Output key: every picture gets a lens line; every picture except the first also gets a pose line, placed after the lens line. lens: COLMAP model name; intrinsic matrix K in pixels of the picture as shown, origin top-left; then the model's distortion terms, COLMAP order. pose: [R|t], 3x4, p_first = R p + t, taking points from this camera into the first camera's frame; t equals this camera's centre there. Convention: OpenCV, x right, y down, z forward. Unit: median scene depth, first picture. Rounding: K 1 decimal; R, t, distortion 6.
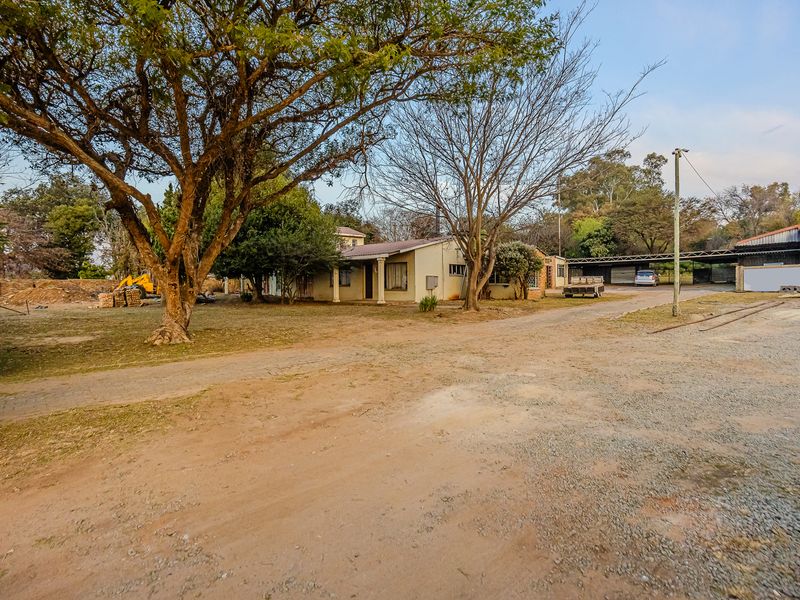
lens RADIAL K [[360.1, 0, 398.7], [0, 360.1, 305.0], [0, 0, 1]] dist [0.001397, -0.001002]
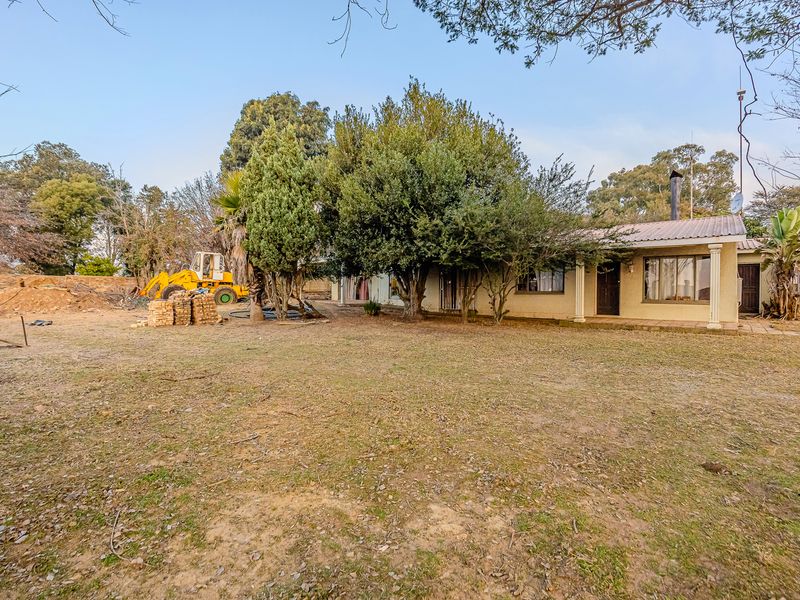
lens RADIAL K [[363.0, 0, 400.0], [0, 363.0, 300.0], [0, 0, 1]] dist [-0.000062, -0.000616]
pose [[0.999140, 0.014104, 0.038997, -0.417622], [-0.013295, 0.999692, -0.020941, -0.024093], [-0.039281, 0.020405, 0.999020, 0.376243]]
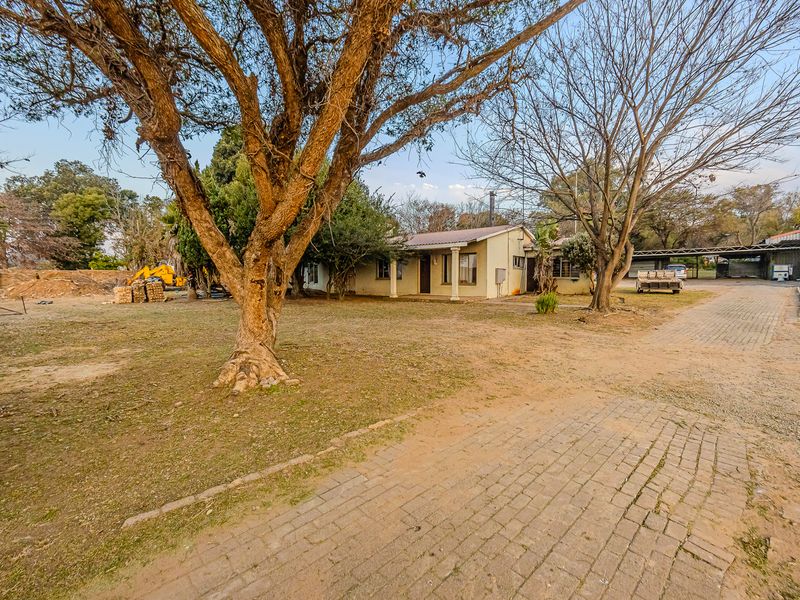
lens RADIAL K [[316.7, 0, 399.2], [0, 316.7, 303.5], [0, 0, 1]] dist [-0.002080, 0.000595]
pose [[0.998896, 0.000928, 0.046974, -0.170245], [-0.002312, 0.999565, 0.029417, -0.014628], [-0.046926, -0.029493, 0.998463, 0.192529]]
